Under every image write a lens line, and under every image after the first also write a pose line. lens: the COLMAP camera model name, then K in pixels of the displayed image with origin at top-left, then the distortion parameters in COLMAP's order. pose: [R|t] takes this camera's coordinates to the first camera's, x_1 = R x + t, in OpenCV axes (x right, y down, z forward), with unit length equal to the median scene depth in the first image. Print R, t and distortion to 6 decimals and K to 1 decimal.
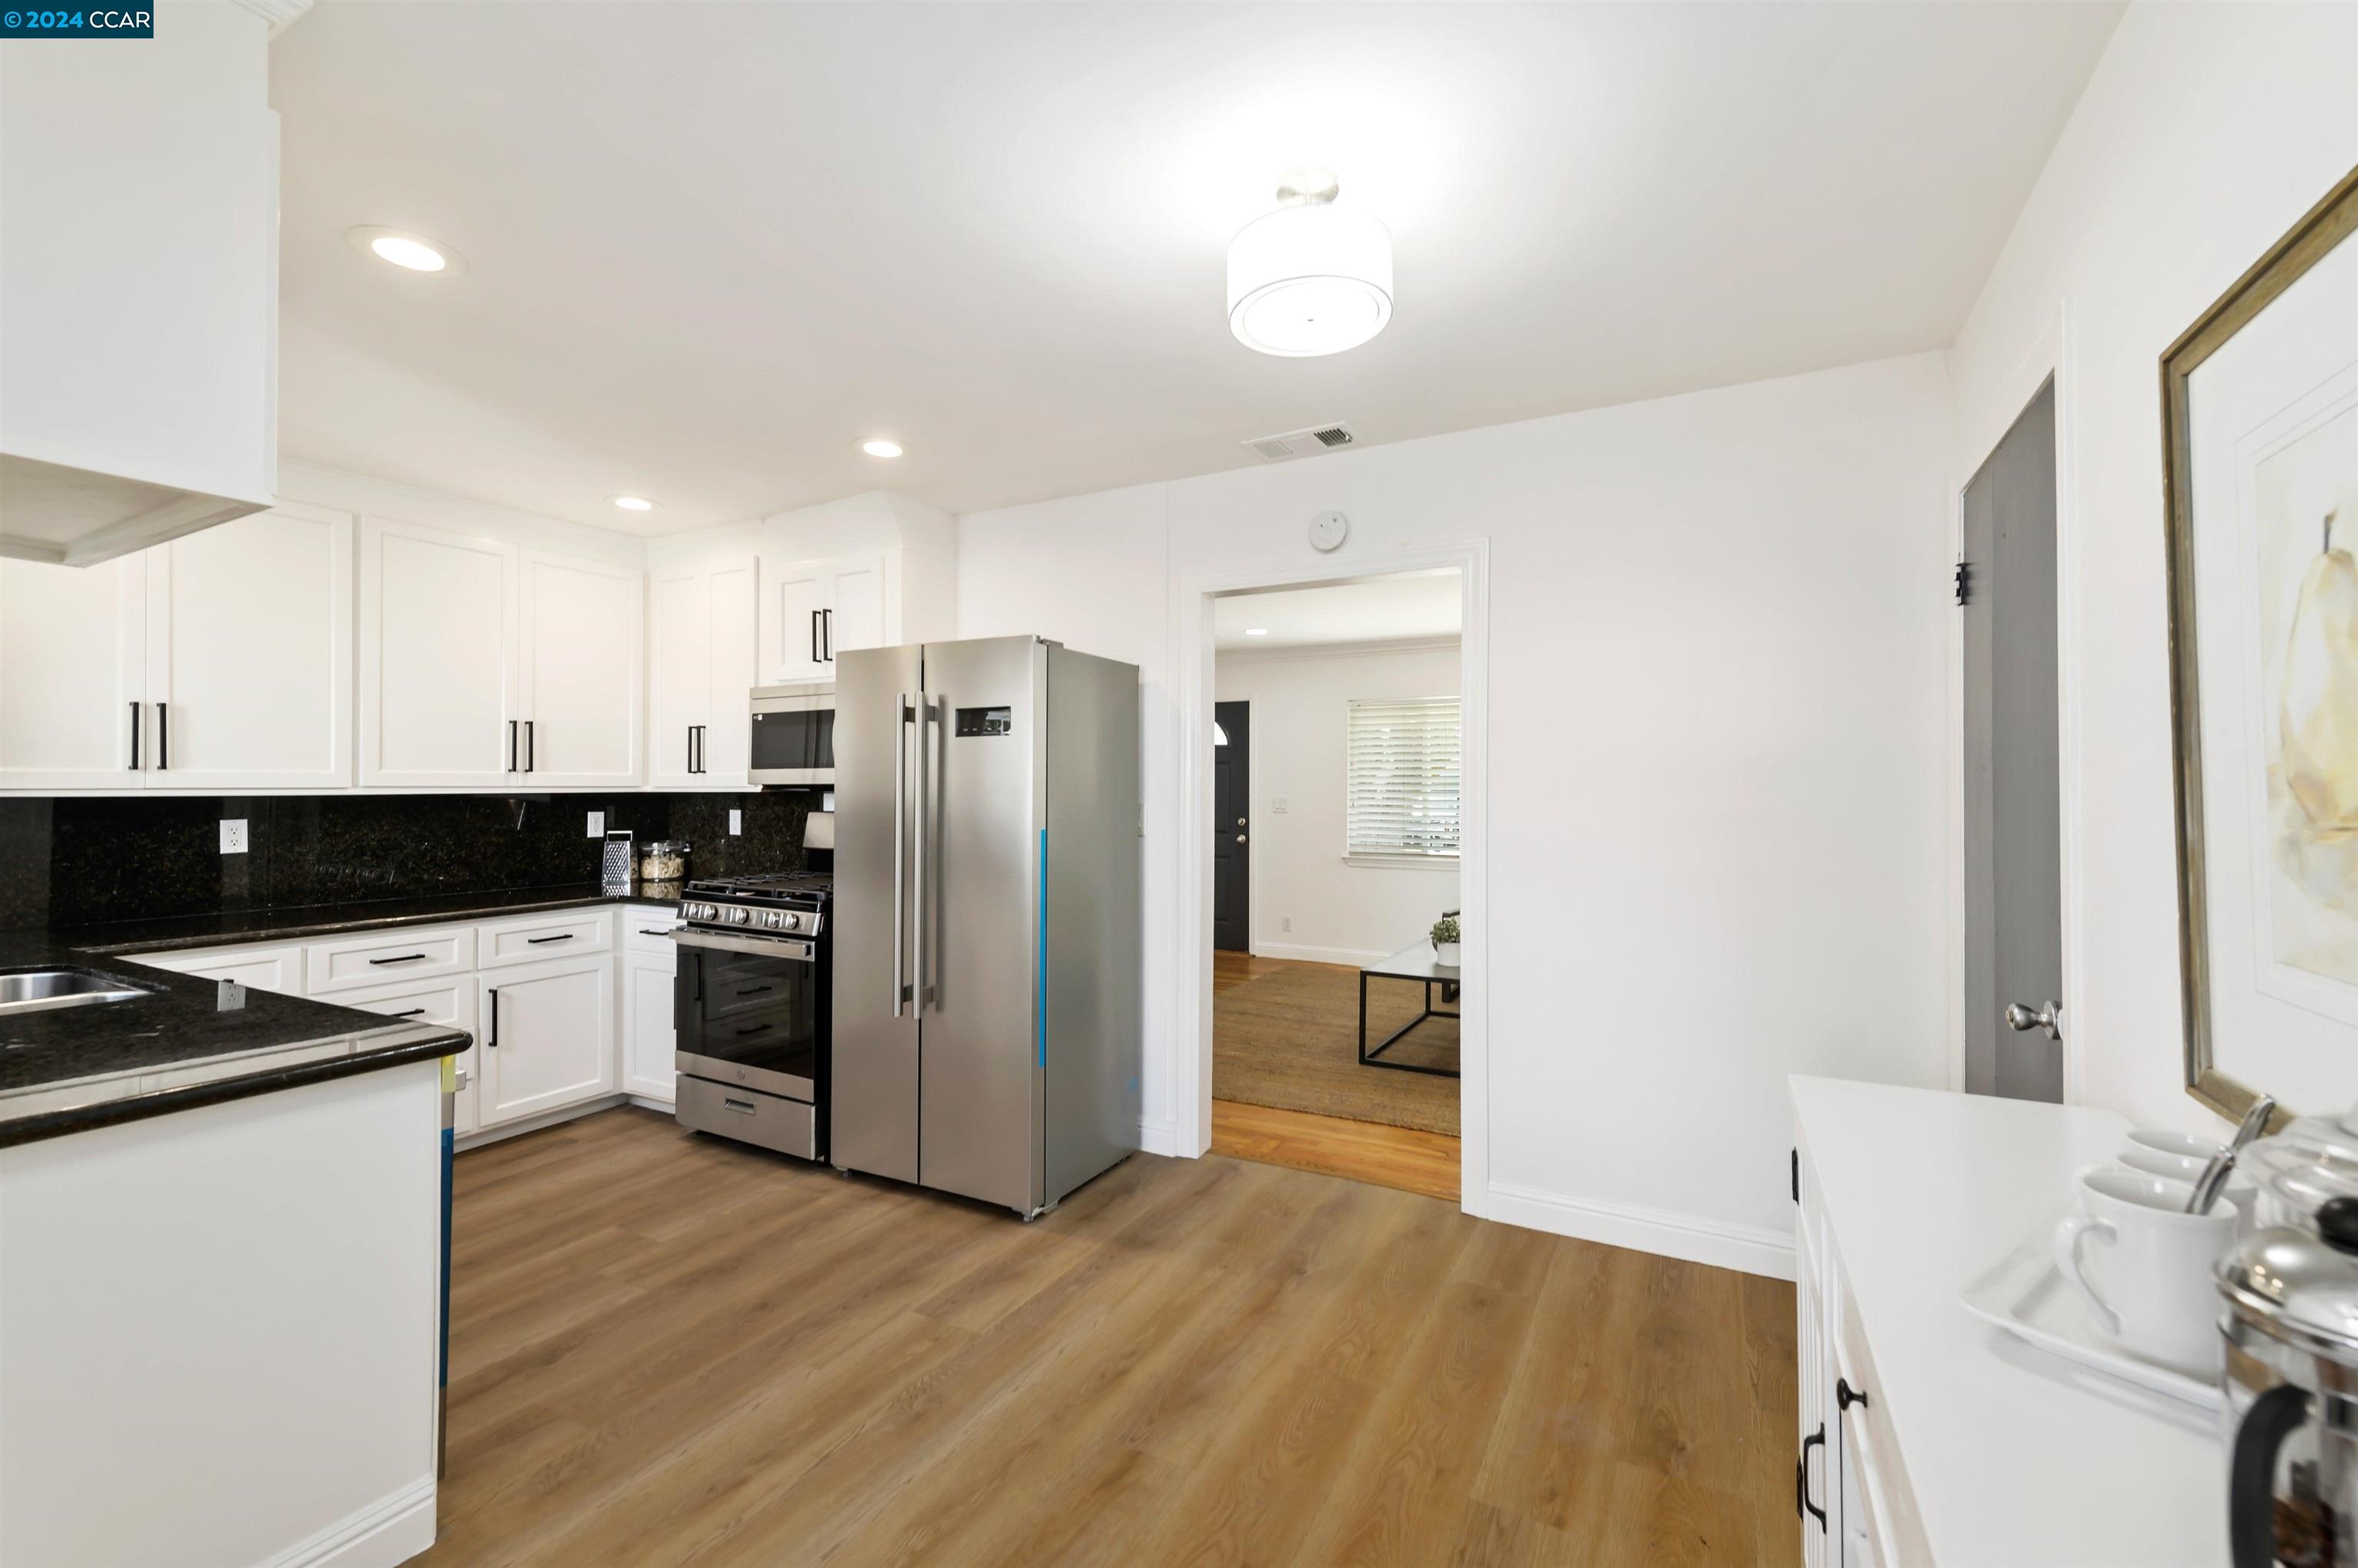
lens RADIAL K [[990.2, 0, 1179.0], [0, 990.2, 784.0], [0, 0, 1]] dist [0.040031, -0.000095]
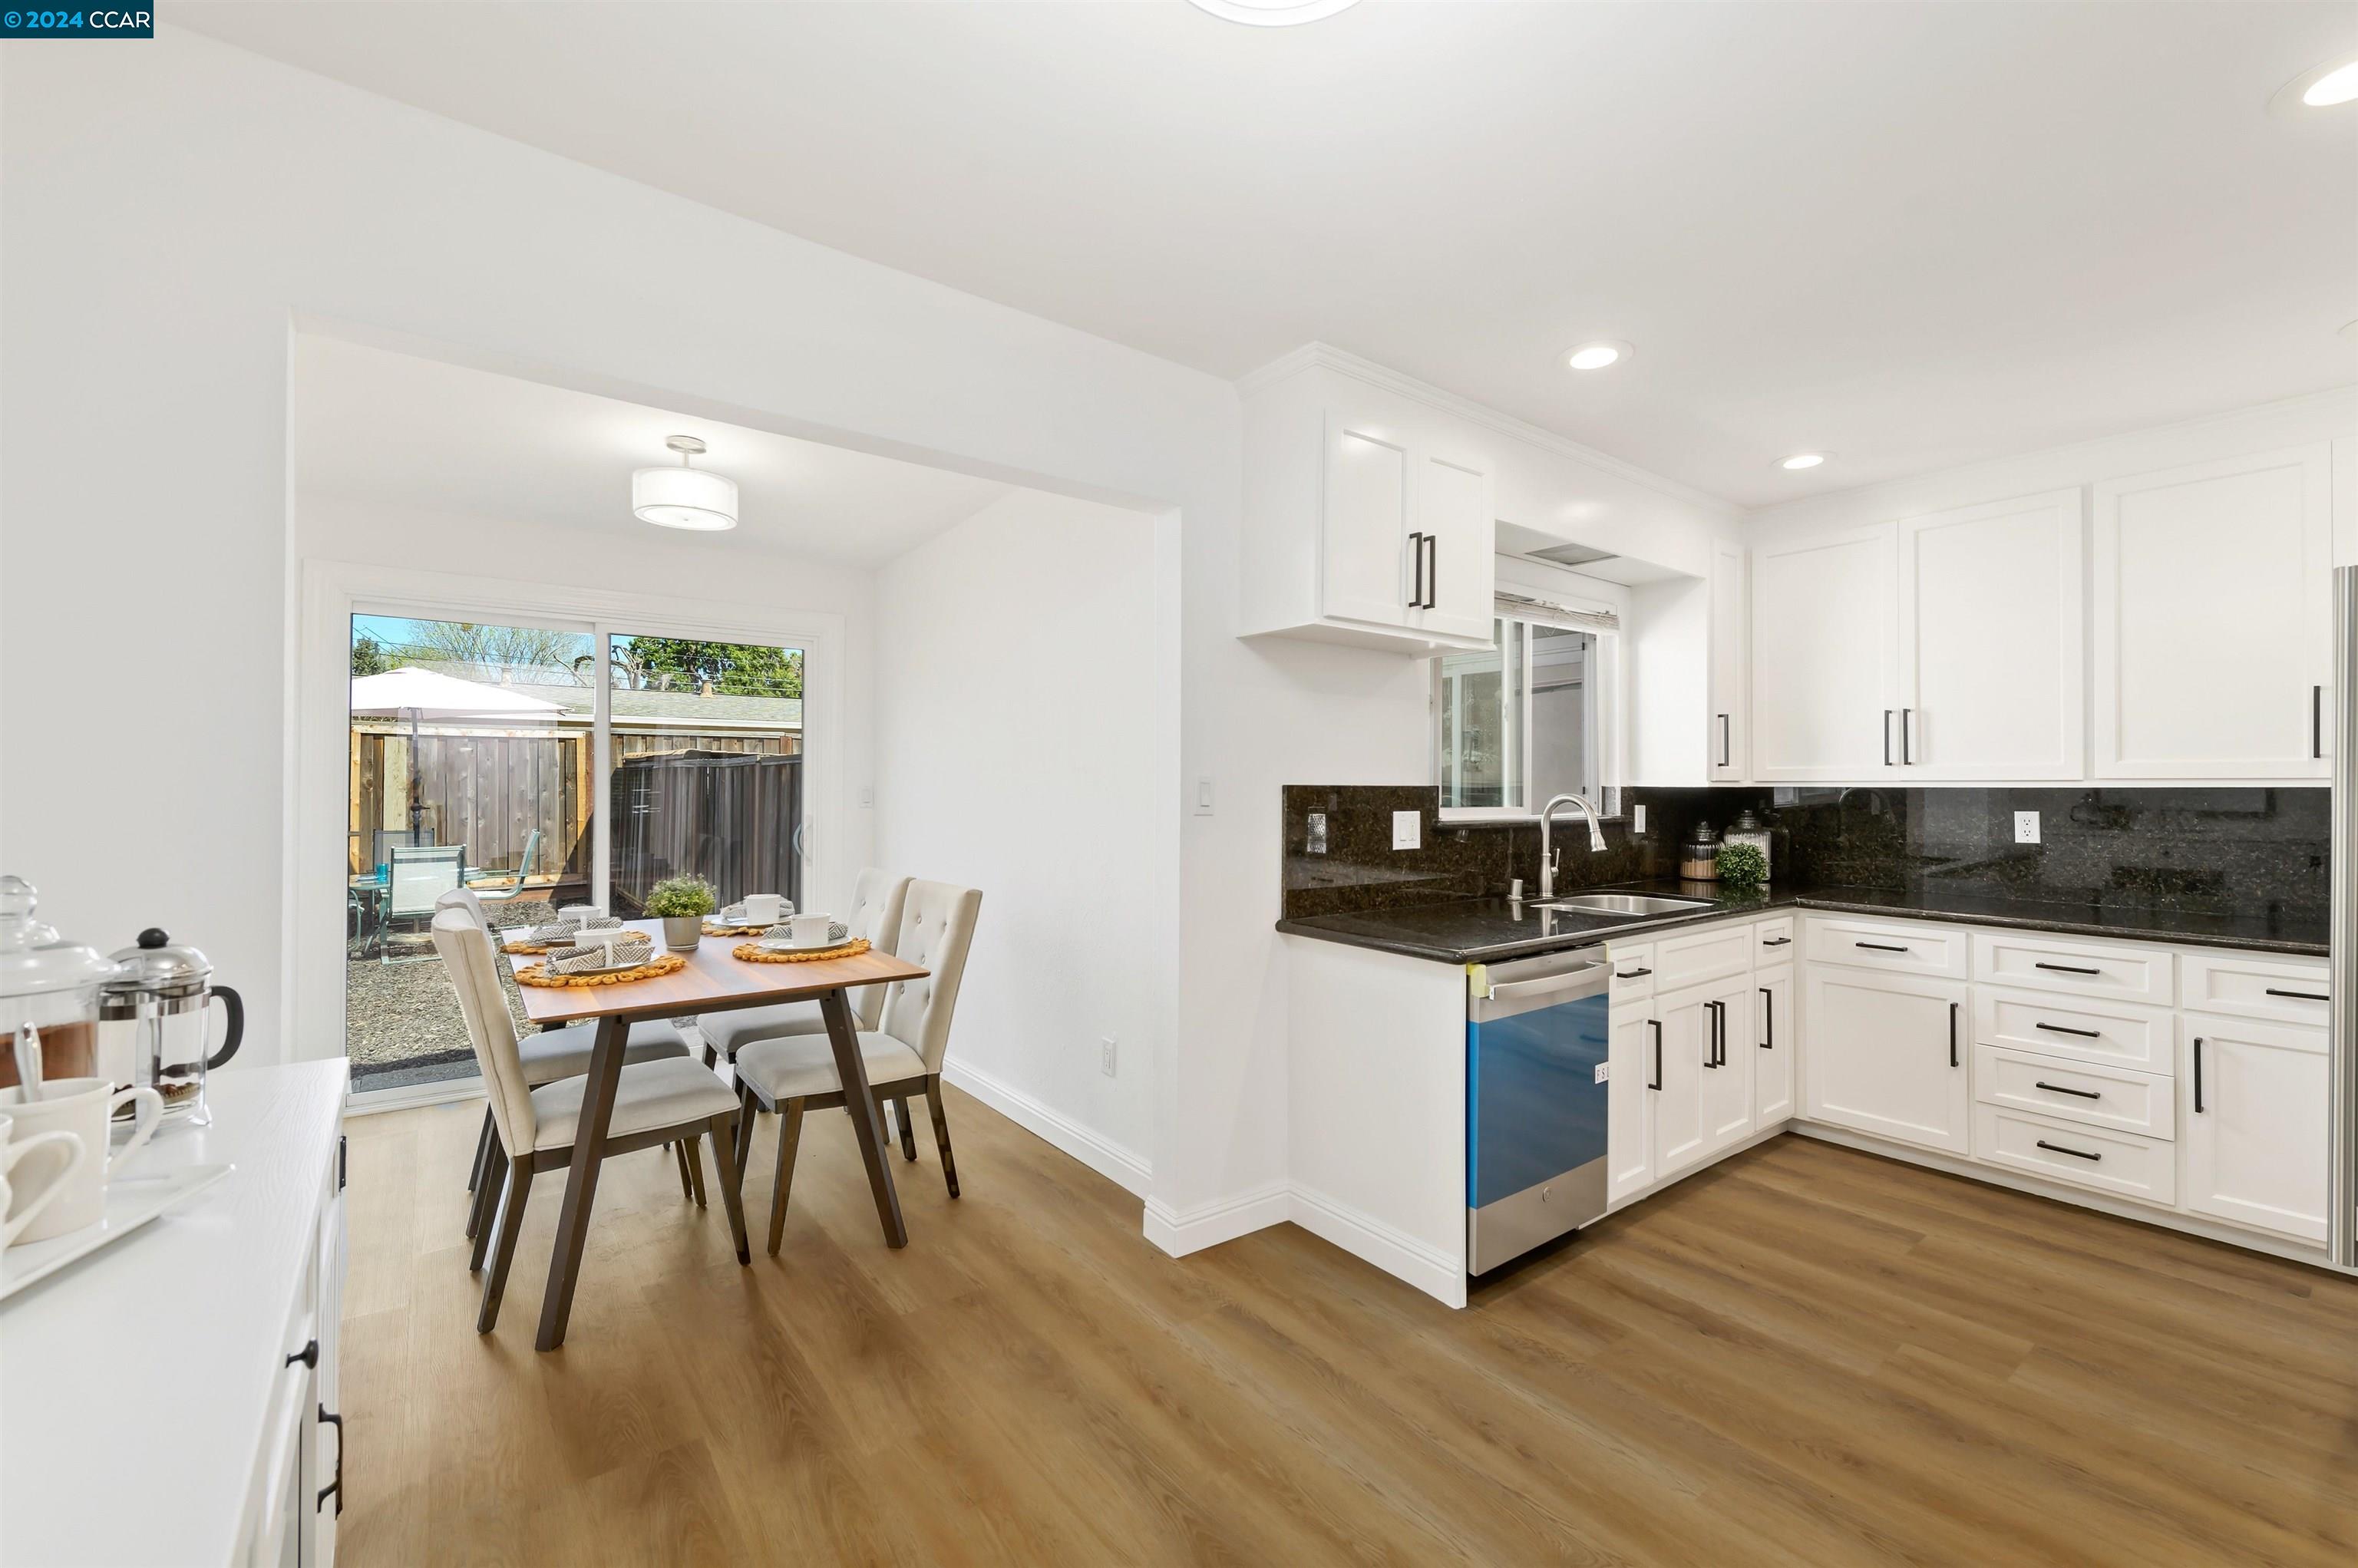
lens RADIAL K [[973.7, 0, 1191.6], [0, 973.7, 774.0], [0, 0, 1]] dist [0.014010, -0.005954]
pose [[-0.395245, -0.011607, -0.918503, 0.307154], [-0.001293, 0.999926, -0.012080, 0.009125], [0.918575, -0.003587, -0.395231, 0.555477]]
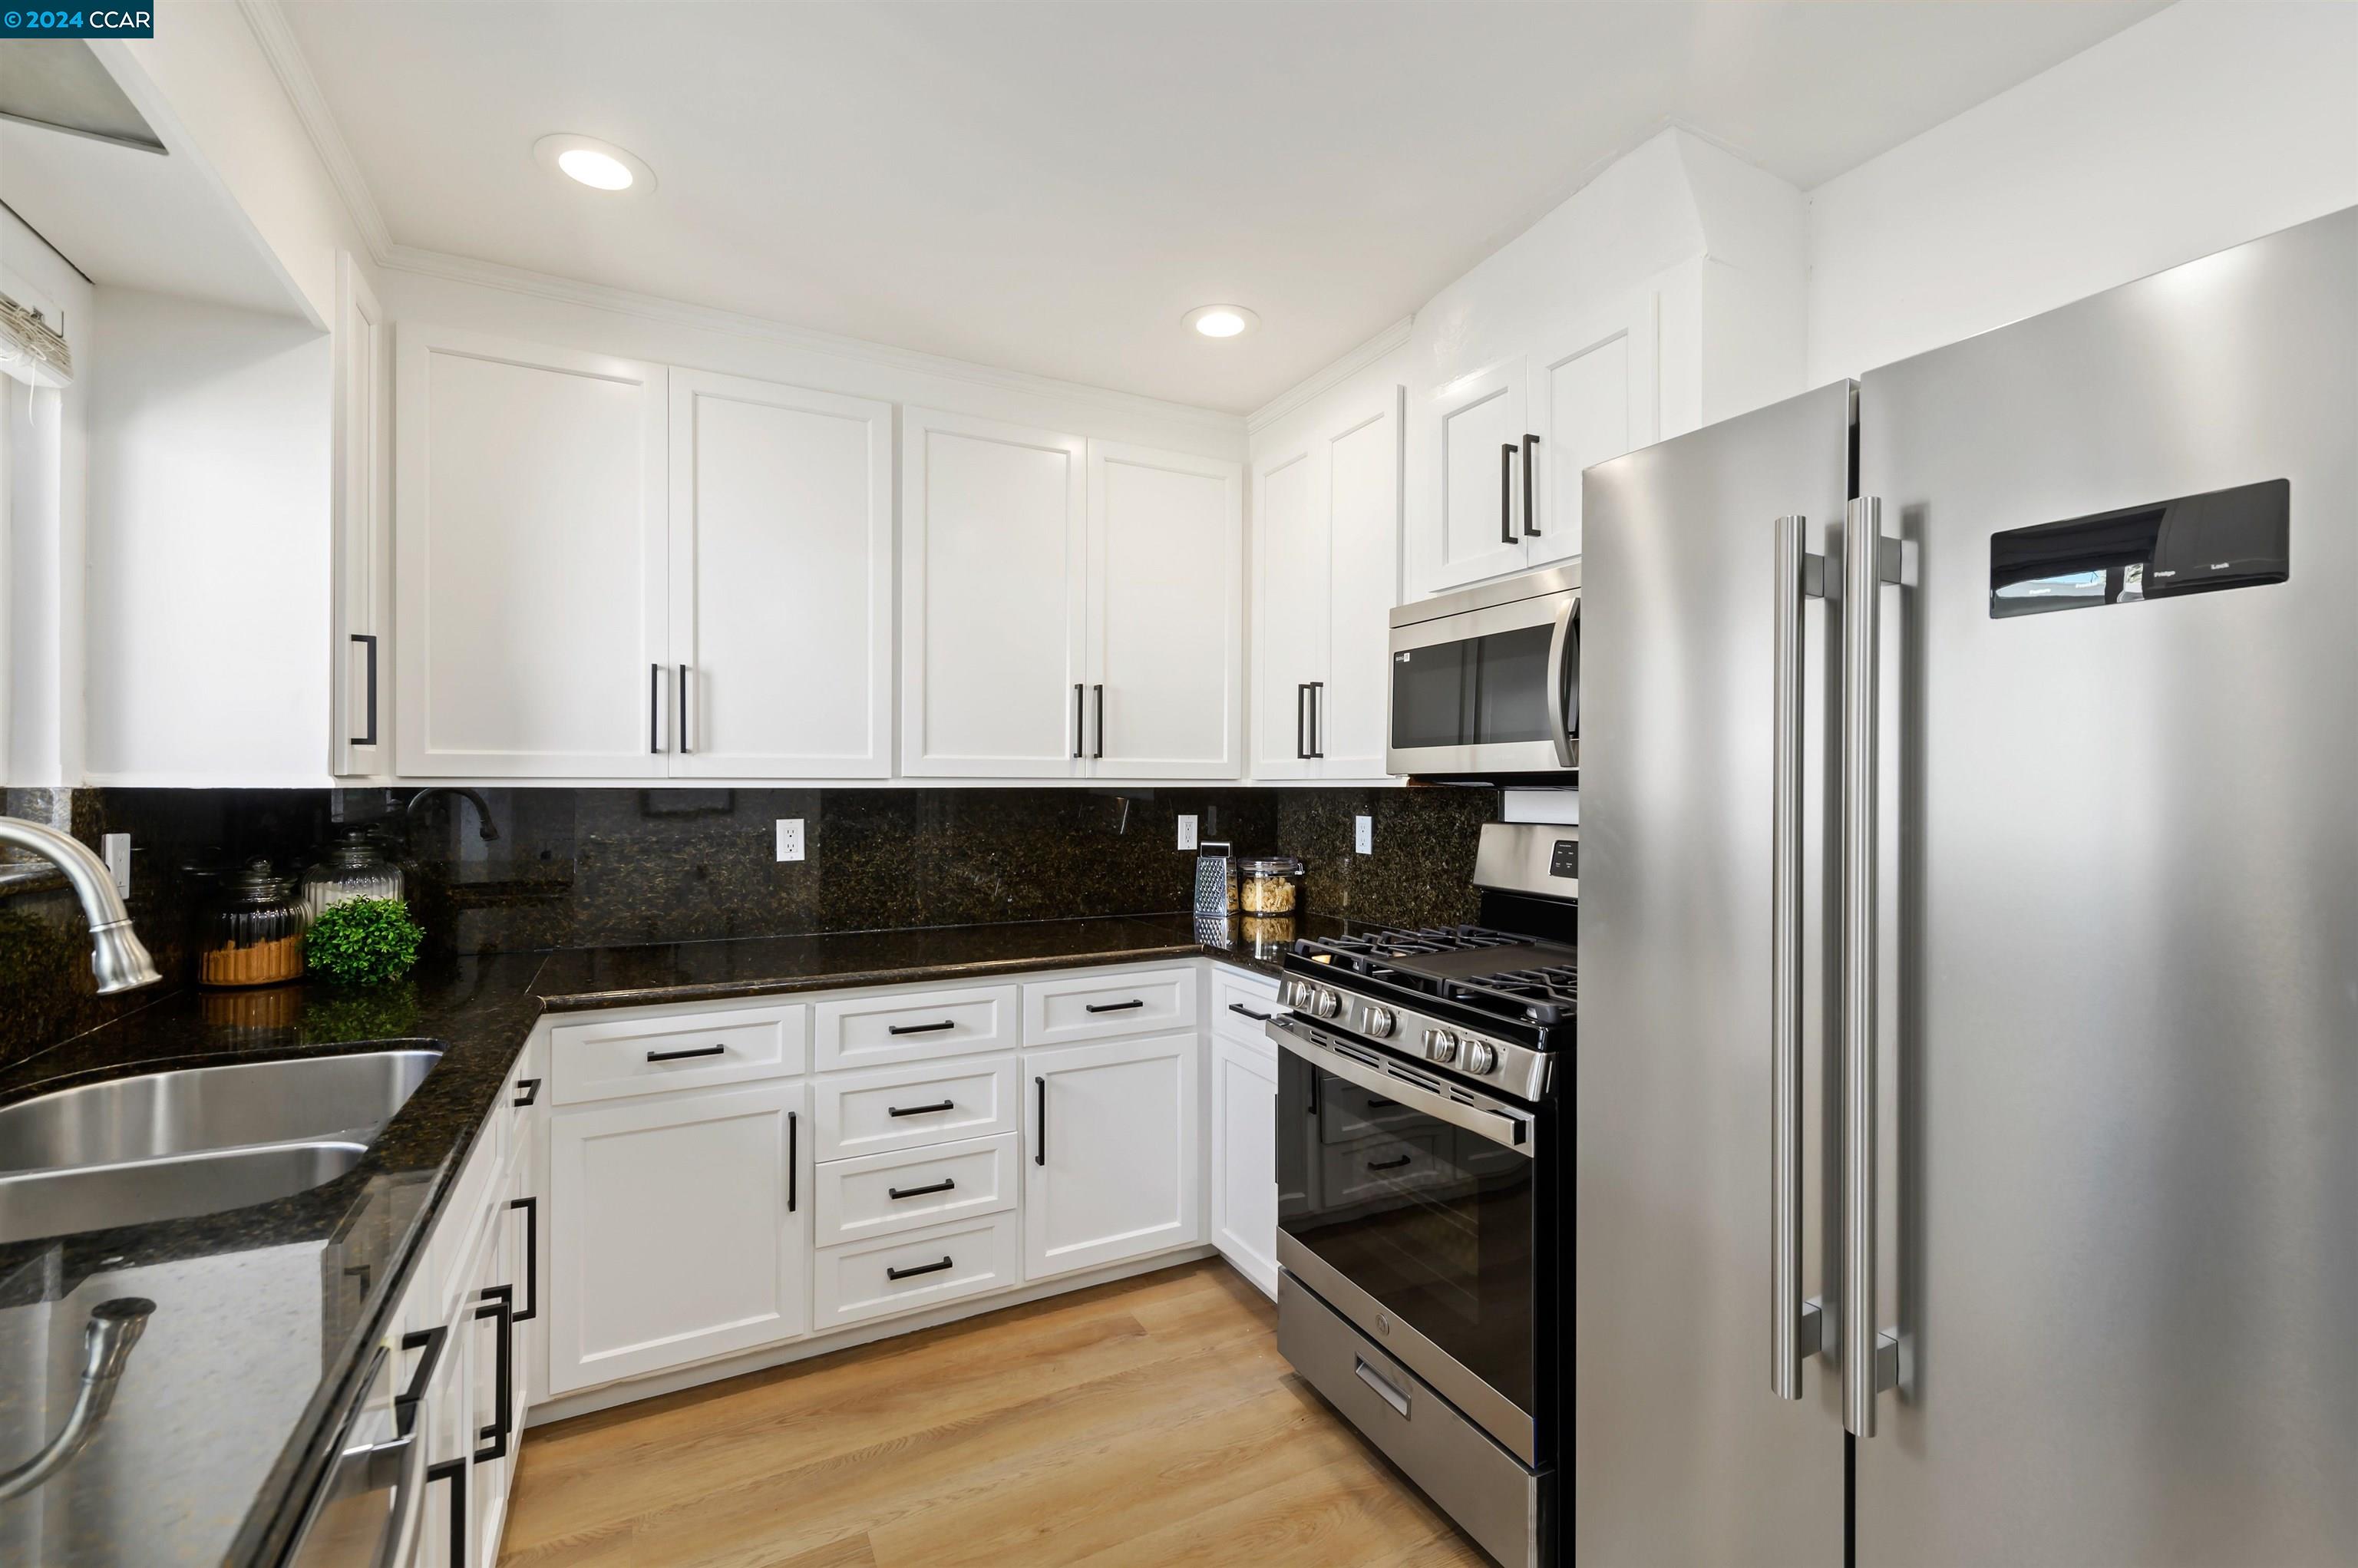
lens RADIAL K [[1012.3, 0, 1194.8], [0, 1012.3, 783.1], [0, 0, 1]] dist [0.018396, -0.008648]
pose [[0.839828, 0.000271, -0.542852, -0.214357], [-0.001441, 0.999997, -0.001731, 0.007223], [0.542850, 0.002236, 0.839827, 0.462622]]
